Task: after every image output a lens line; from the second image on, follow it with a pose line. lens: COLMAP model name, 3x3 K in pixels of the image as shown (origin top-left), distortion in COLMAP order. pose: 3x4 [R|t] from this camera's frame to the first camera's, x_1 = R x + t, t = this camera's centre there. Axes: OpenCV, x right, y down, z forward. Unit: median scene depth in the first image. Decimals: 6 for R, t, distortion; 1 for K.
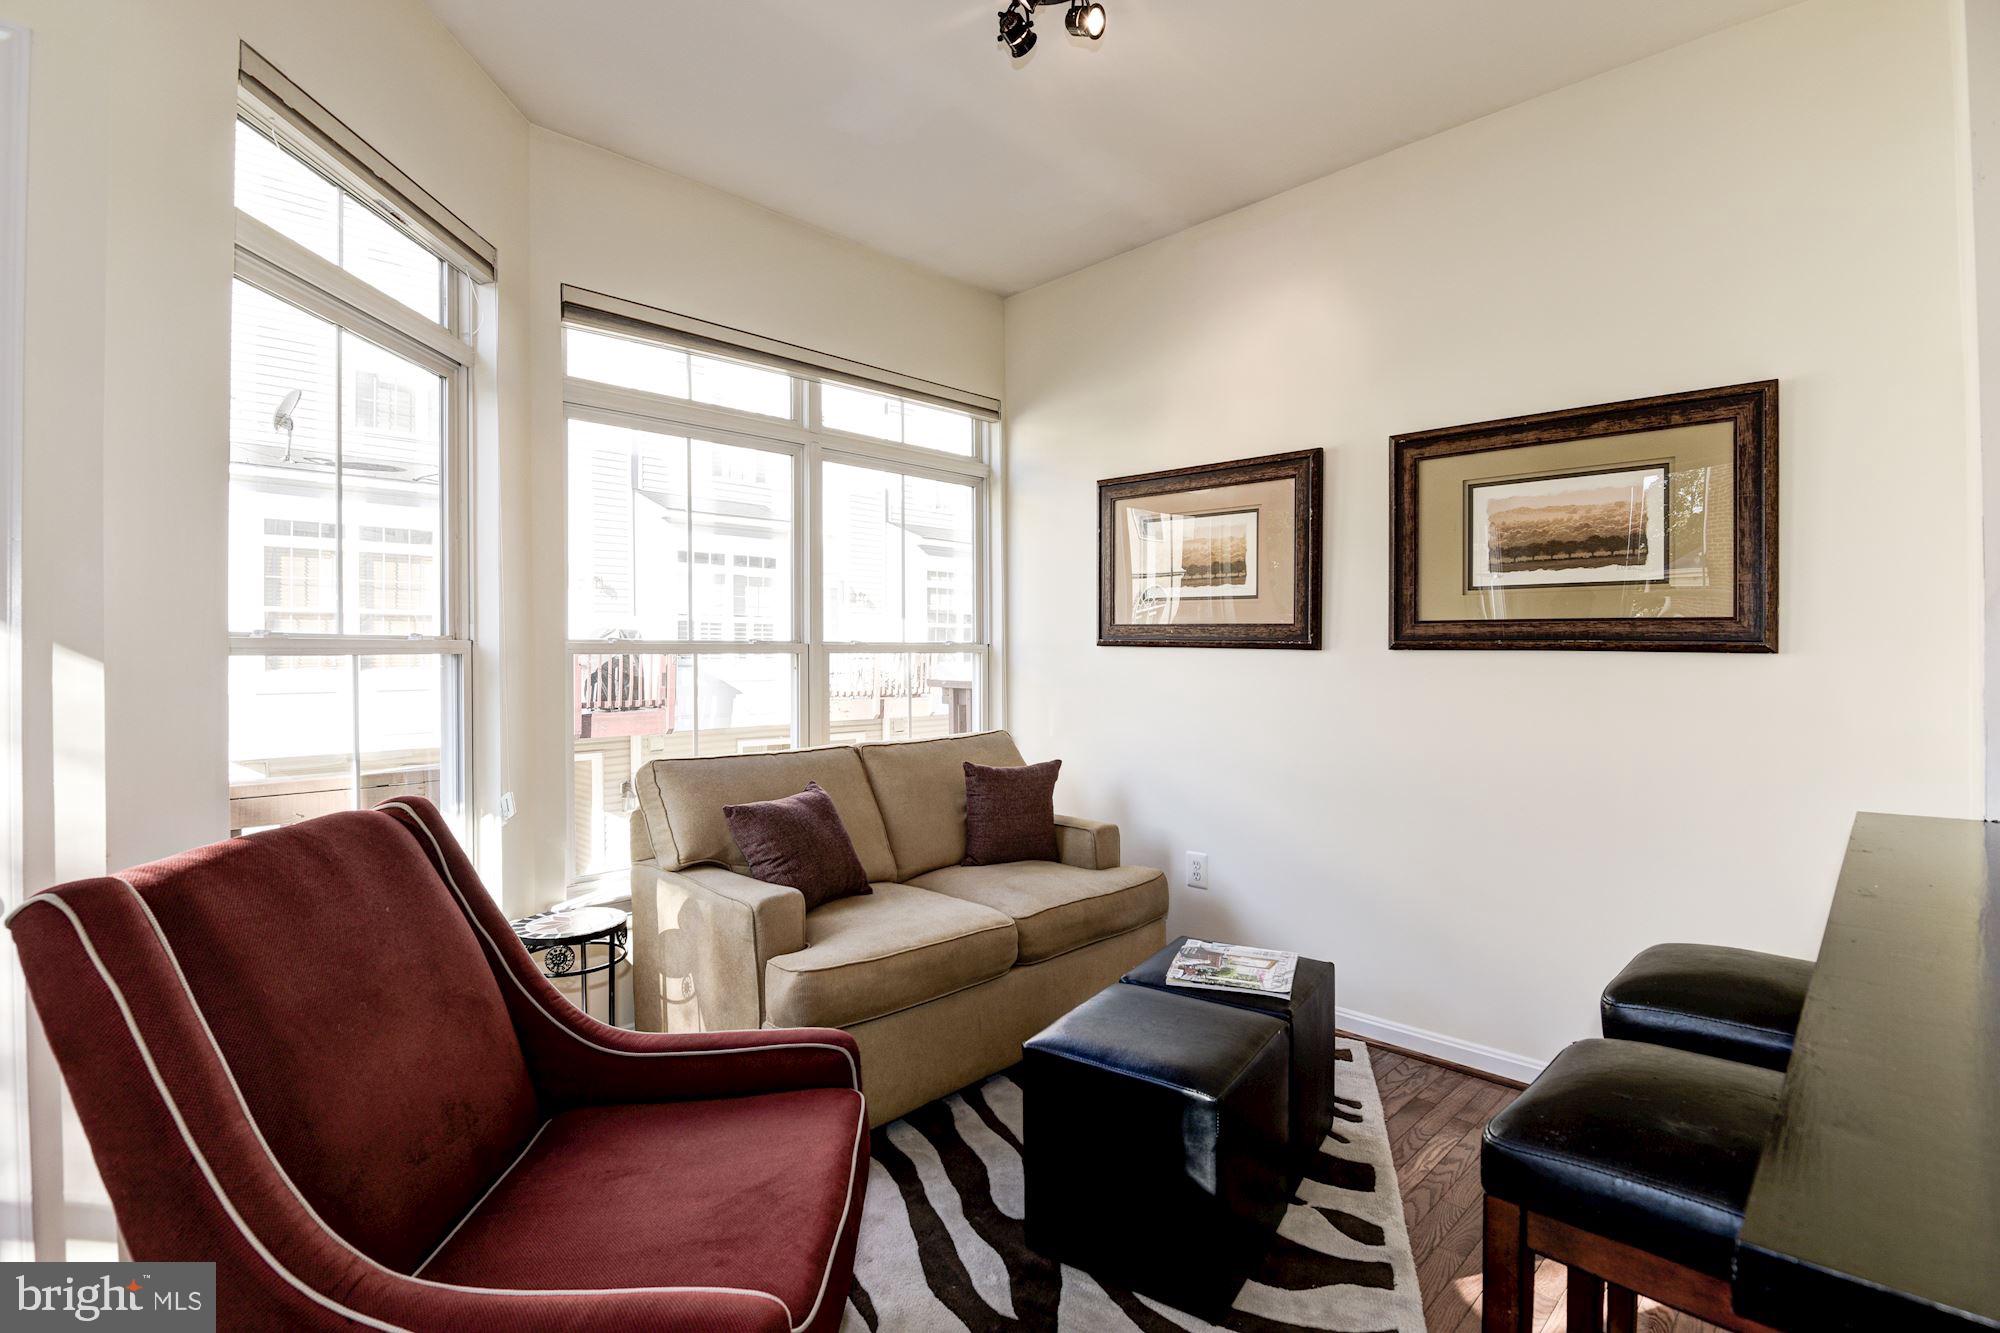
lens RADIAL K [[964.1, 0, 995.2], [0, 964.1, 662.0], [0, 0, 1]] dist [0.014518, -0.034421]
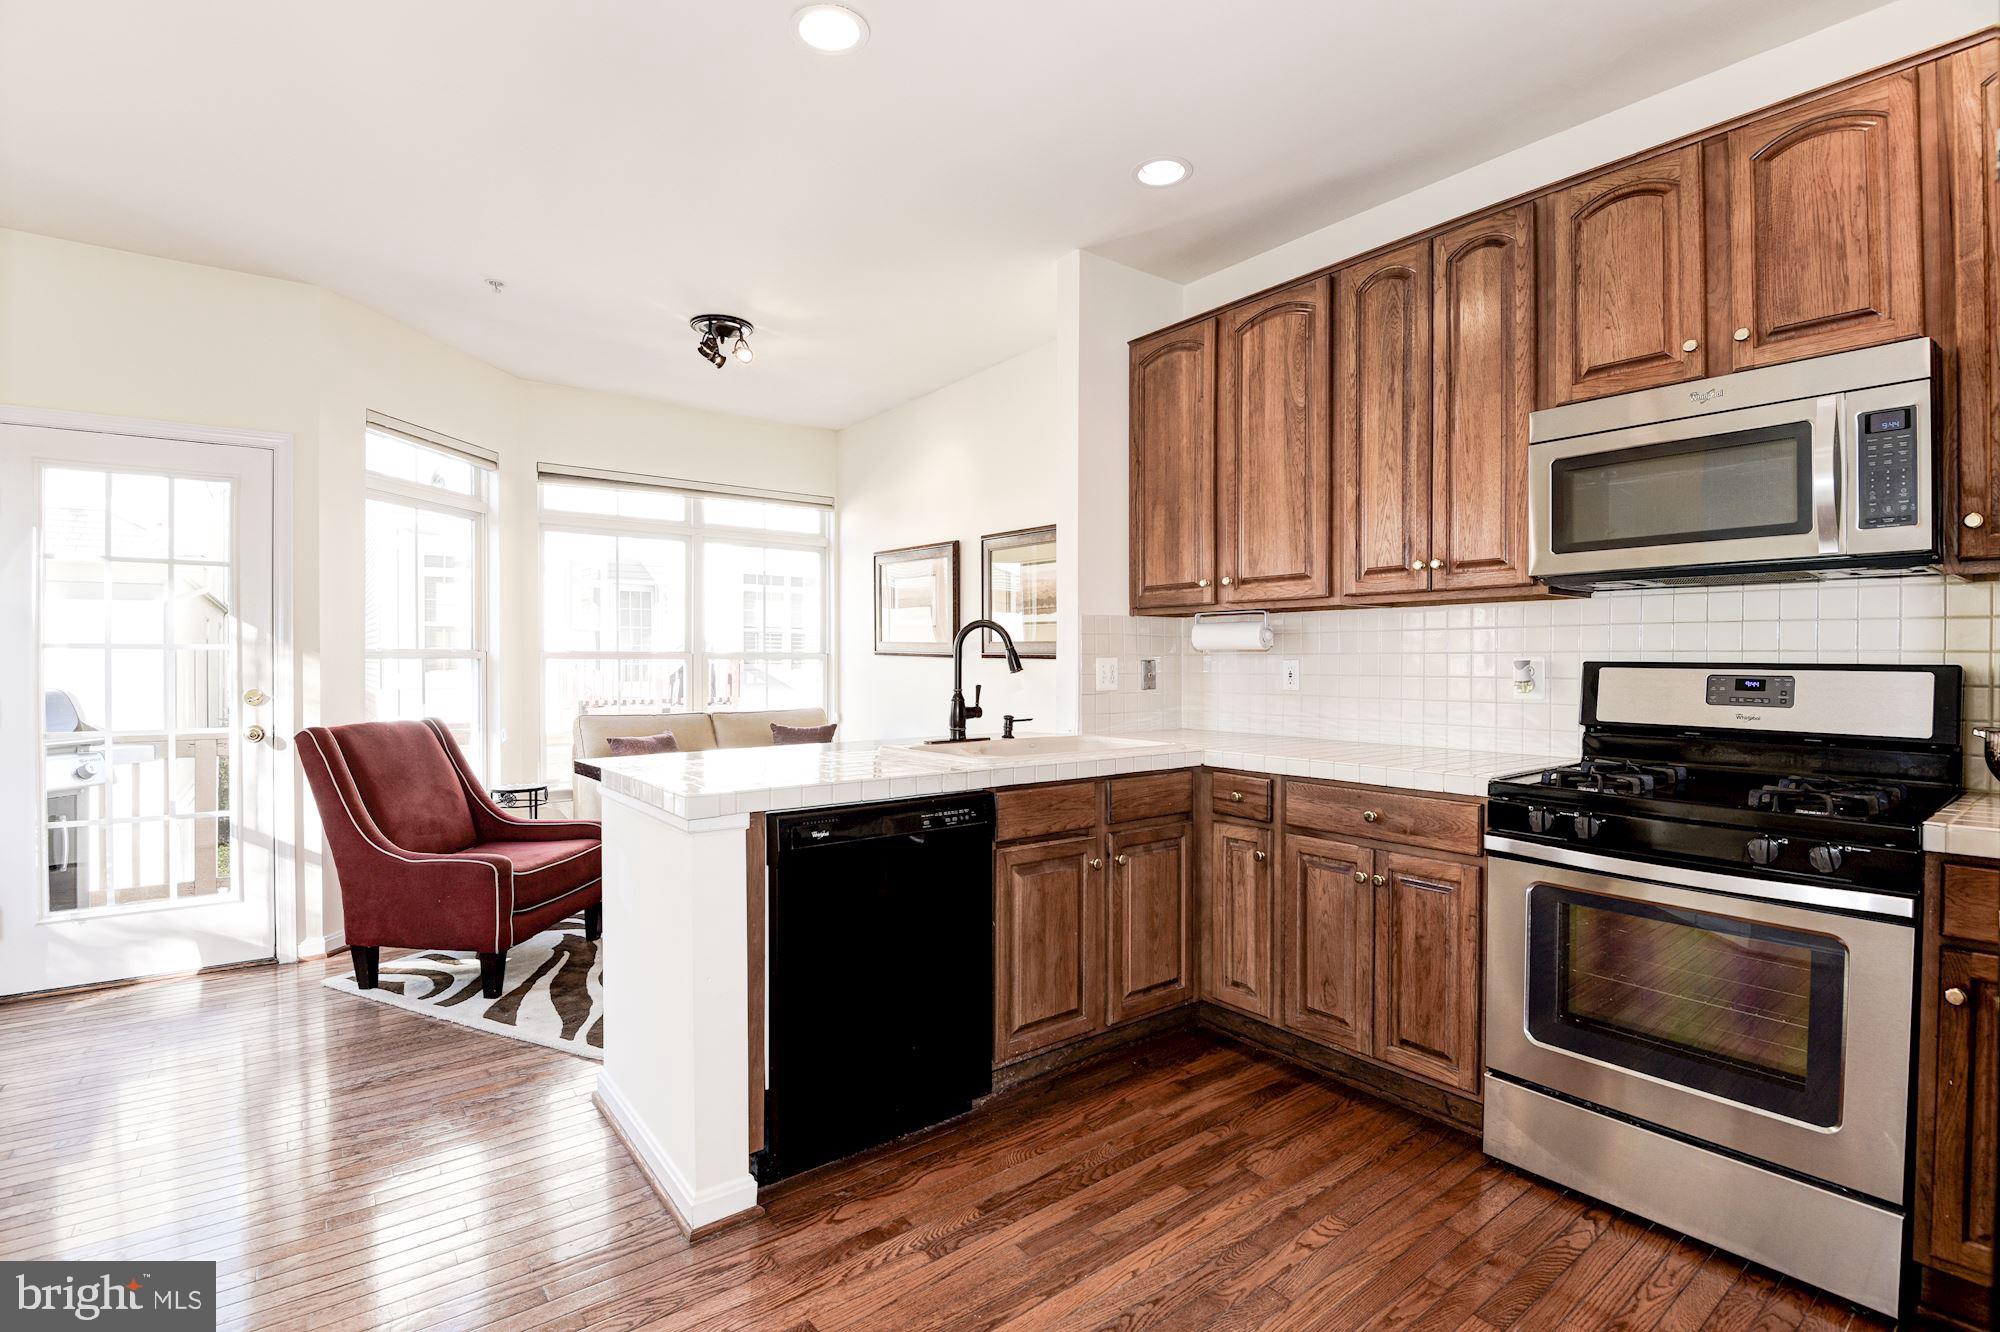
lens RADIAL K [[935.7, 0, 992.5], [0, 935.7, 660.9], [0, 0, 1]] dist [0.009937, -0.026227]
pose [[0.990824, 0.002142, -0.135138, 0.579269], [-0.003032, 0.999975, -0.006374, 0.003651], [0.135121, 0.006725, 0.990806, -0.591595]]
